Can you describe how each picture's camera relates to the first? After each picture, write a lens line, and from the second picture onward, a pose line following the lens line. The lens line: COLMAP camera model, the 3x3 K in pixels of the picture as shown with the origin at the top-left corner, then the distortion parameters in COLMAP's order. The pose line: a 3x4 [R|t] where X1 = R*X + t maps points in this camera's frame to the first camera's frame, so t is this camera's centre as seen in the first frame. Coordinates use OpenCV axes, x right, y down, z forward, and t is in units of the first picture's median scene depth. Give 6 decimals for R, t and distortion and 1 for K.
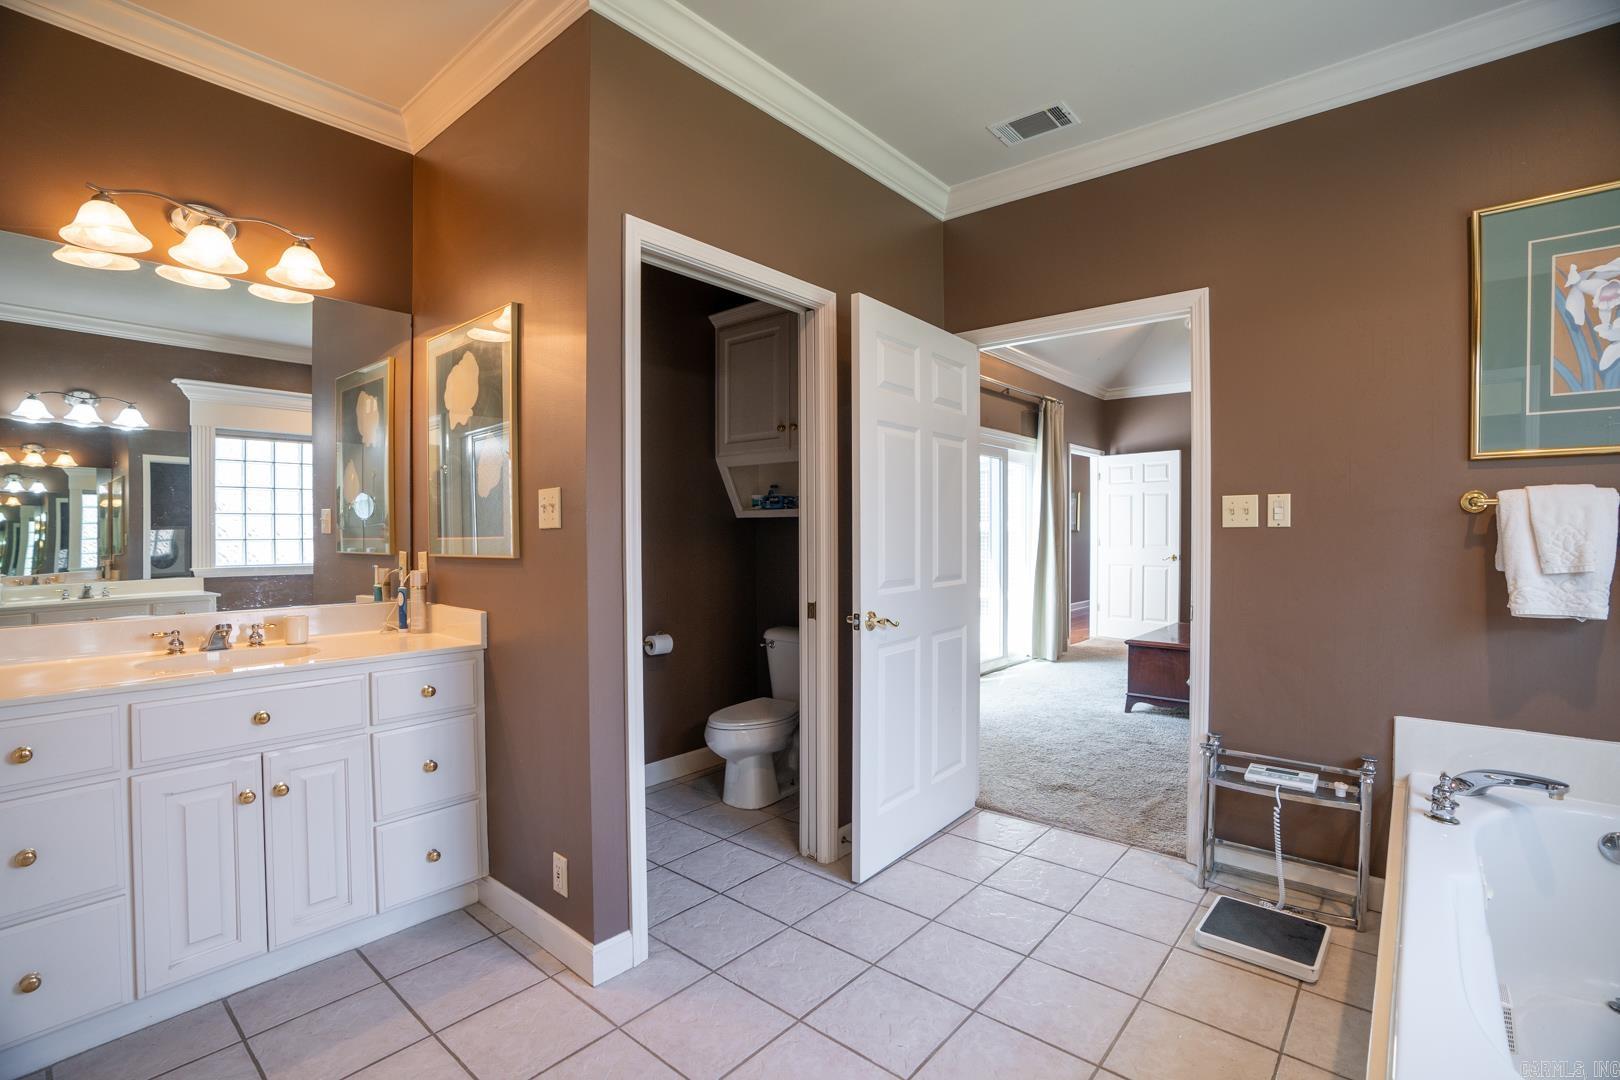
lens RADIAL K [[755.1, 0, 809.8], [0, 755.1, 542.7], [0, 0, 1]] dist [-0.066414, 0.024818]
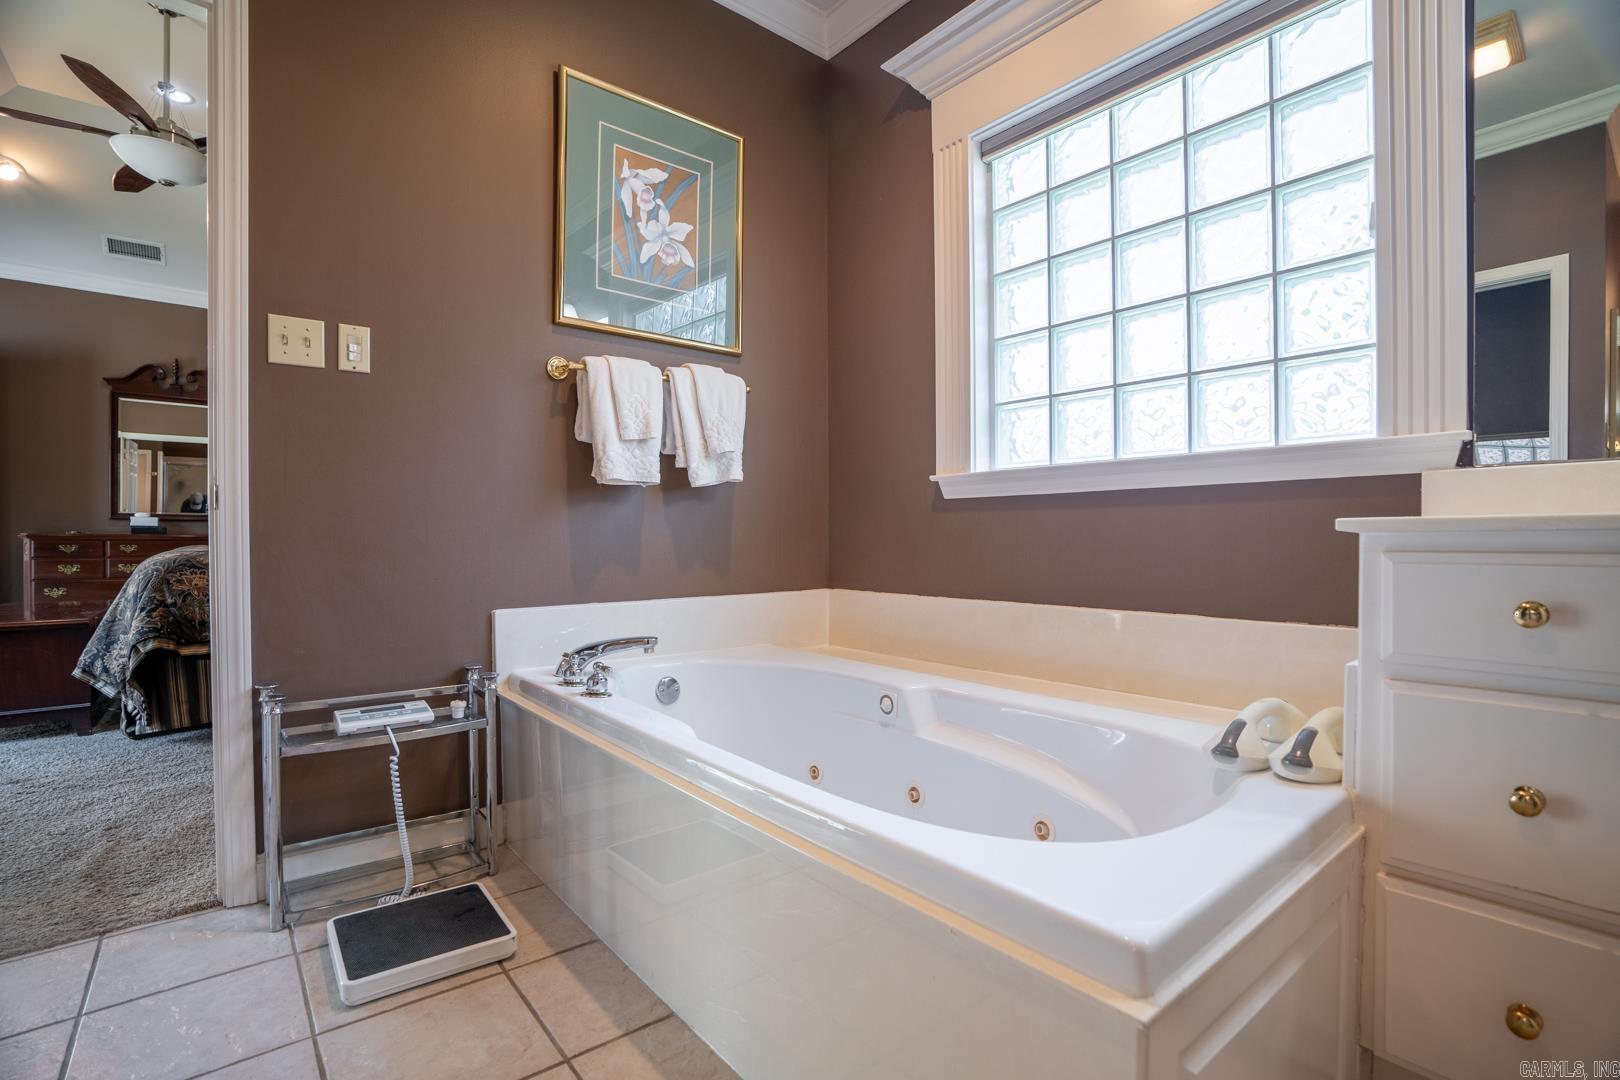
lens RADIAL K [[755.1, 0, 809.8], [0, 755.1, 542.7], [0, 0, 1]] dist [-0.066414, 0.024818]
pose [[0.179366, -0.010464, 0.983727, 0.013290], [0.025293, 0.999662, 0.006021, 0.162131], [-0.983457, 0.023801, 0.179570, 0.475881]]
